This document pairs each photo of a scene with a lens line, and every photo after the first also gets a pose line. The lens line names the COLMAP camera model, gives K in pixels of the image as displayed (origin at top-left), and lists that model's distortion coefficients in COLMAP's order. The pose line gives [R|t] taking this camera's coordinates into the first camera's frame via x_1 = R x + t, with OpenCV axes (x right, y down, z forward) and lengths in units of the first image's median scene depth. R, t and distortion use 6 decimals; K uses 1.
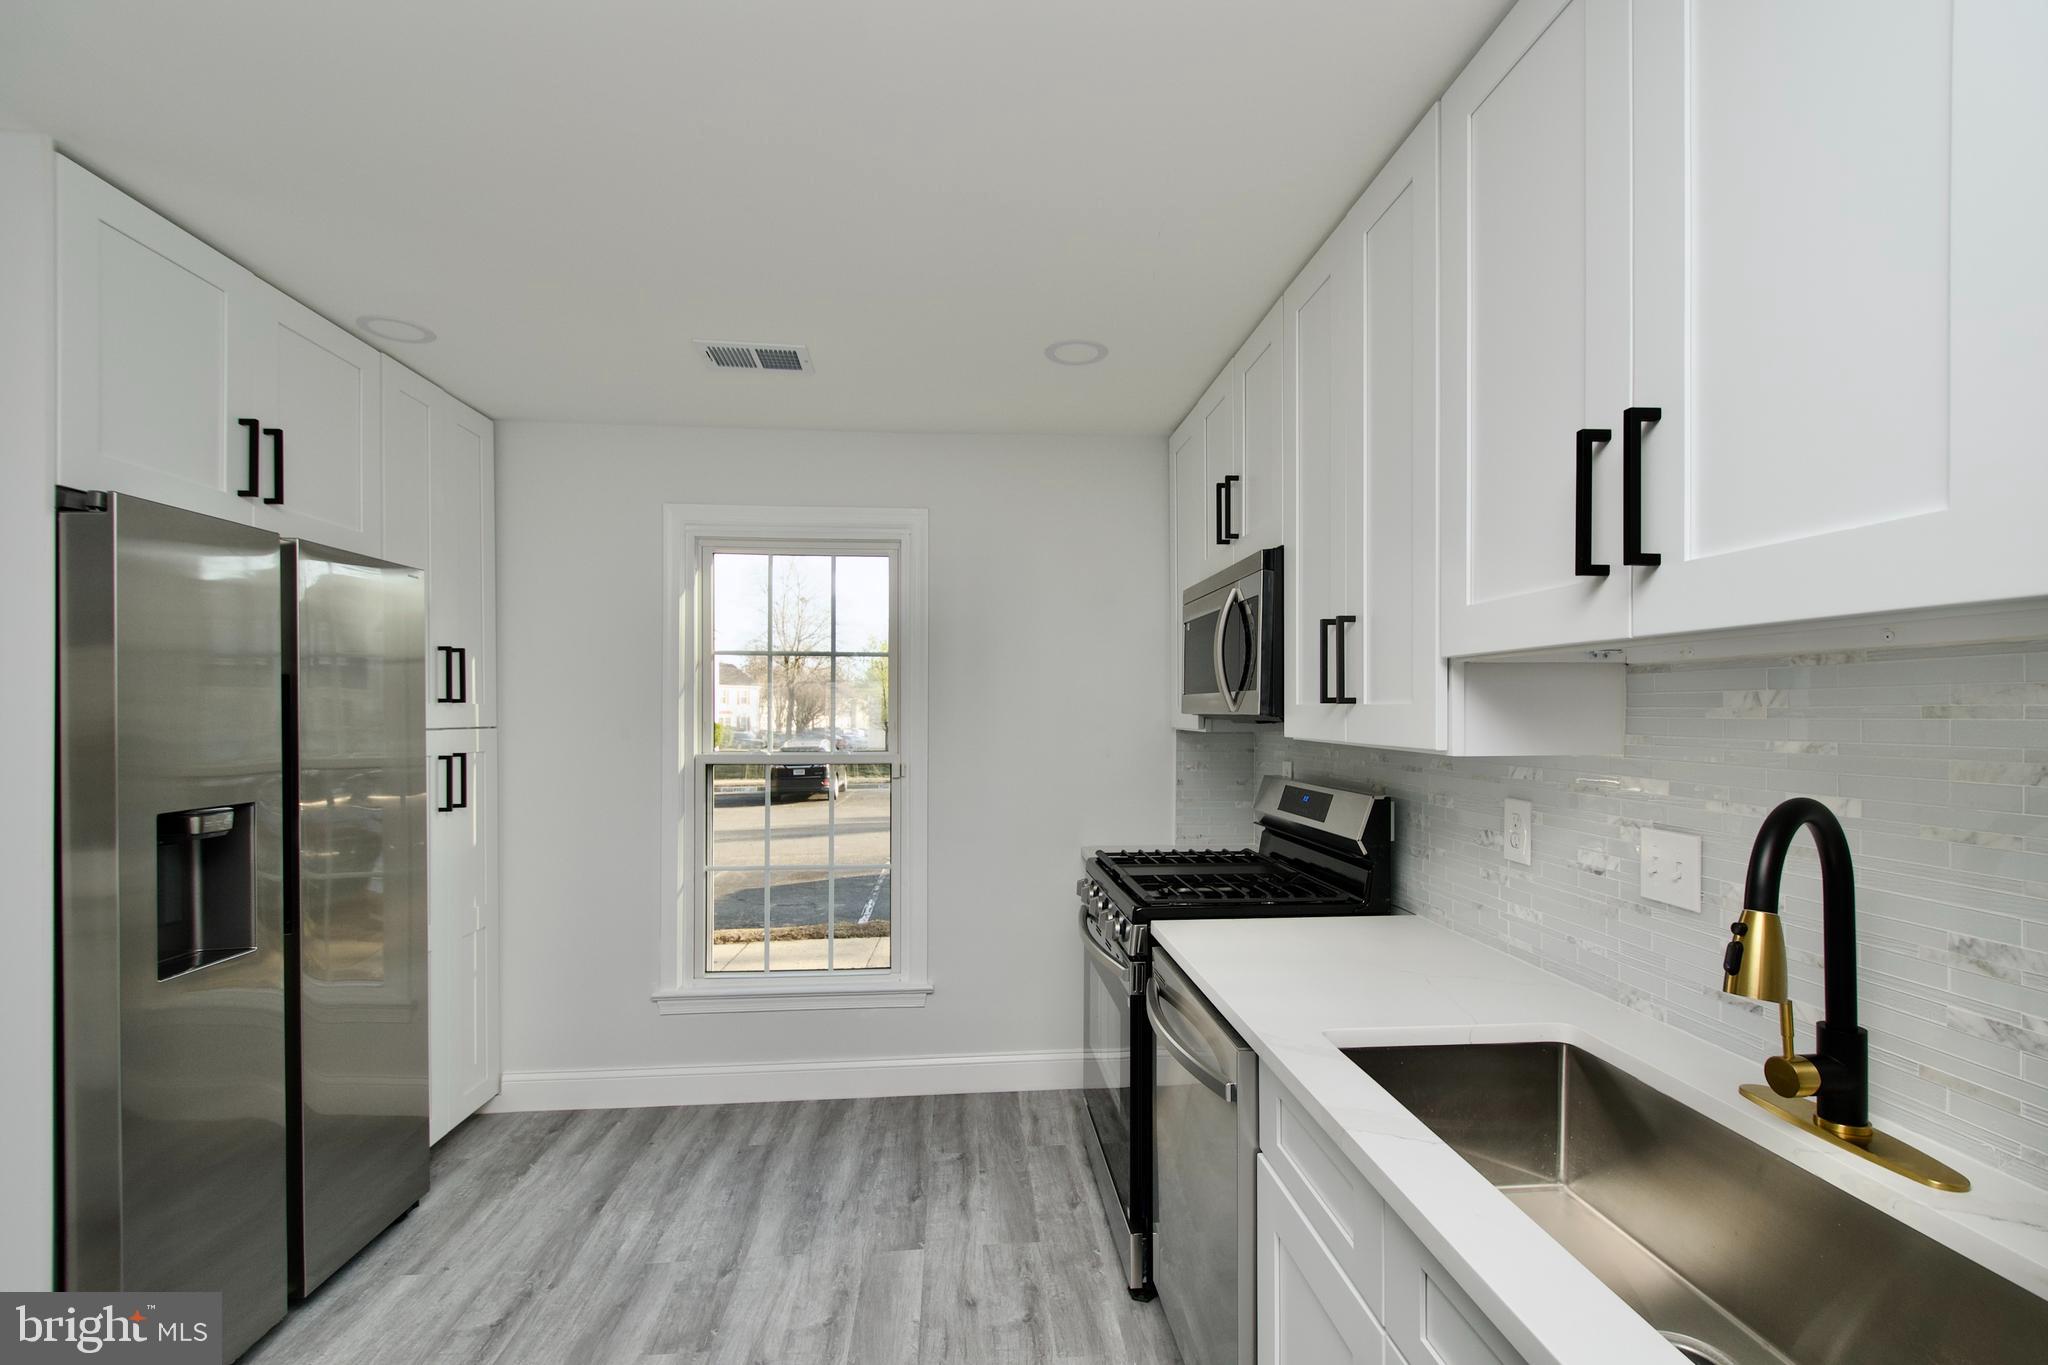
lens RADIAL K [[897.6, 0, 1036.2], [0, 897.6, 712.4], [0, 0, 1]] dist [0.008388, -0.006423]
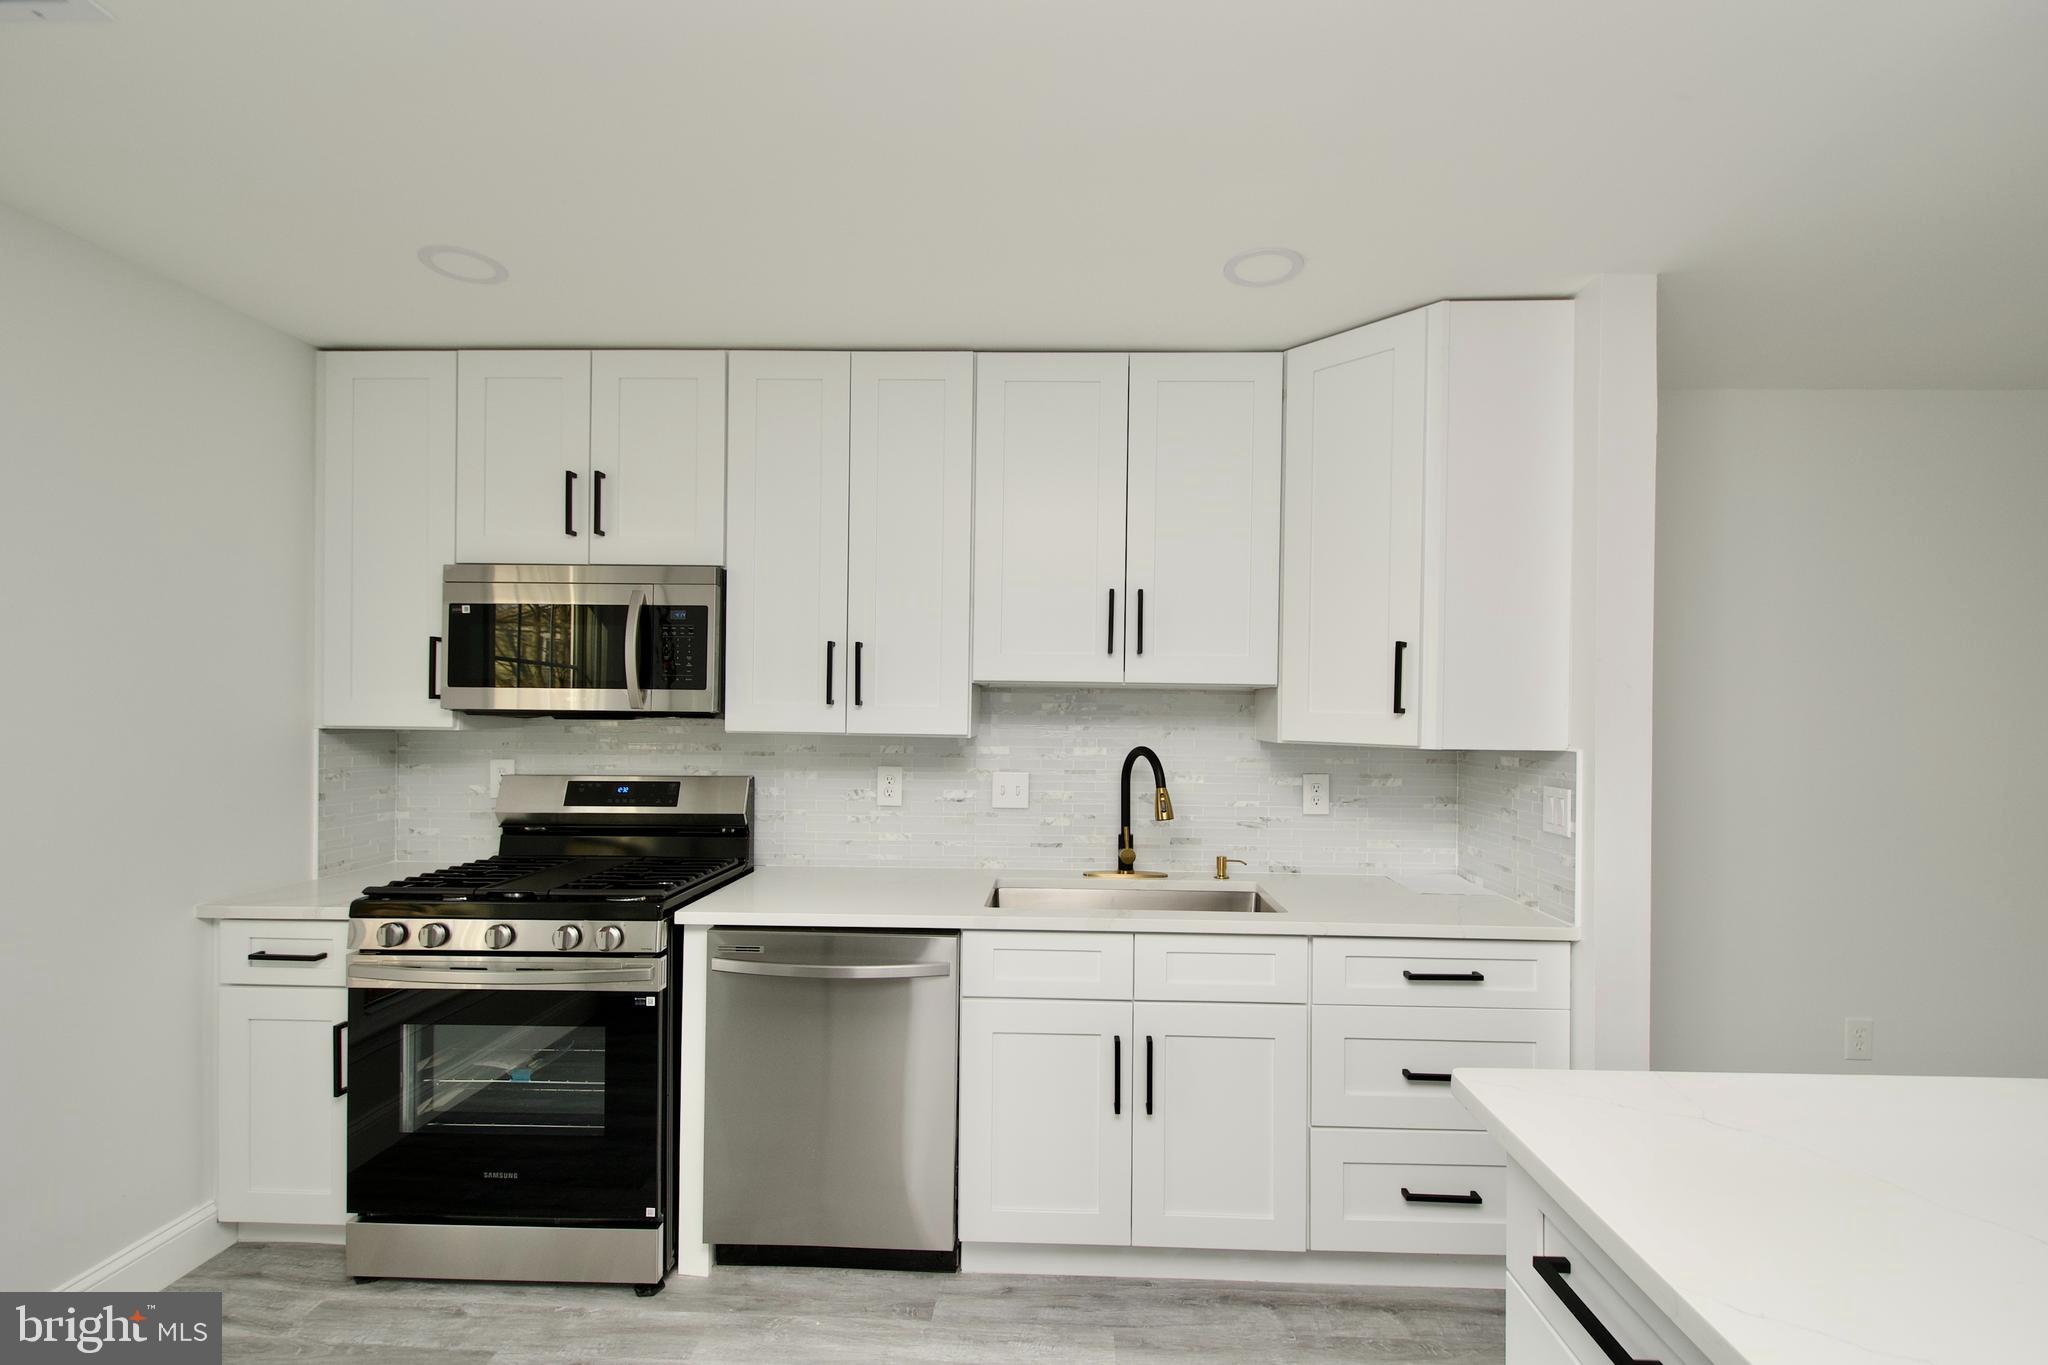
lens RADIAL K [[897.6, 0, 1036.2], [0, 897.6, 712.4], [0, 0, 1]] dist [0.008388, -0.006423]
pose [[0.123061, -0.005071, 0.992386, -0.705150], [-0.009043, 0.999940, 0.006231, -0.007056], [-0.992358, -0.009741, 0.123008, 0.388026]]
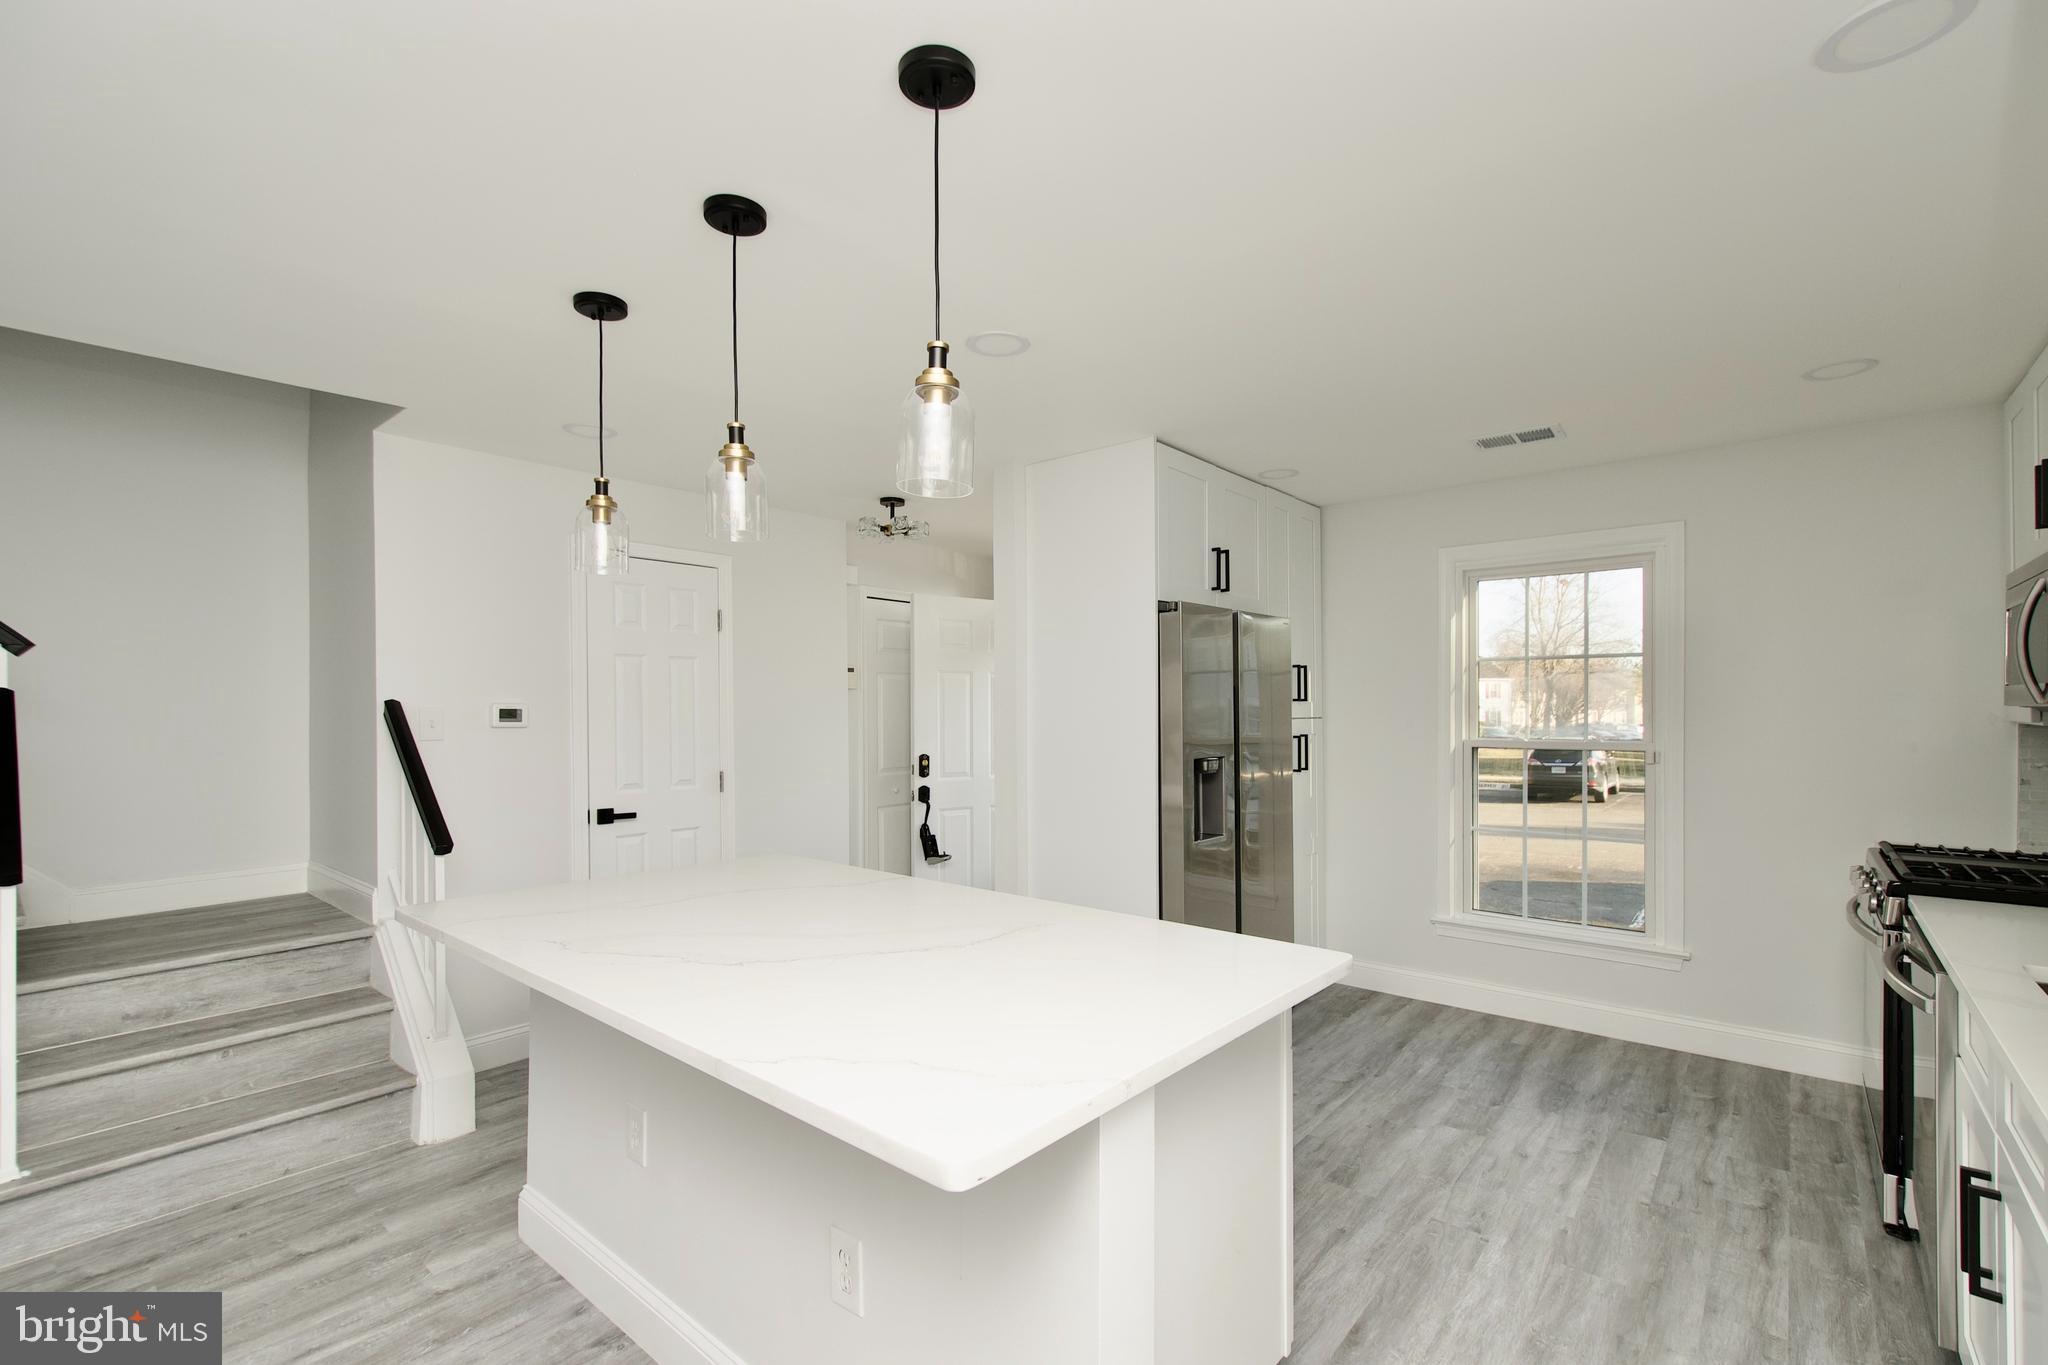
lens RADIAL K [[897.6, 0, 1036.2], [0, 897.6, 712.4], [0, 0, 1]] dist [0.008388, -0.006423]
pose [[0.707302, -0.000322, -0.706912, 0.125861], [0.004545, 0.999981, 0.004092, 0.000234], [0.706897, -0.006107, 0.707290, -0.441842]]
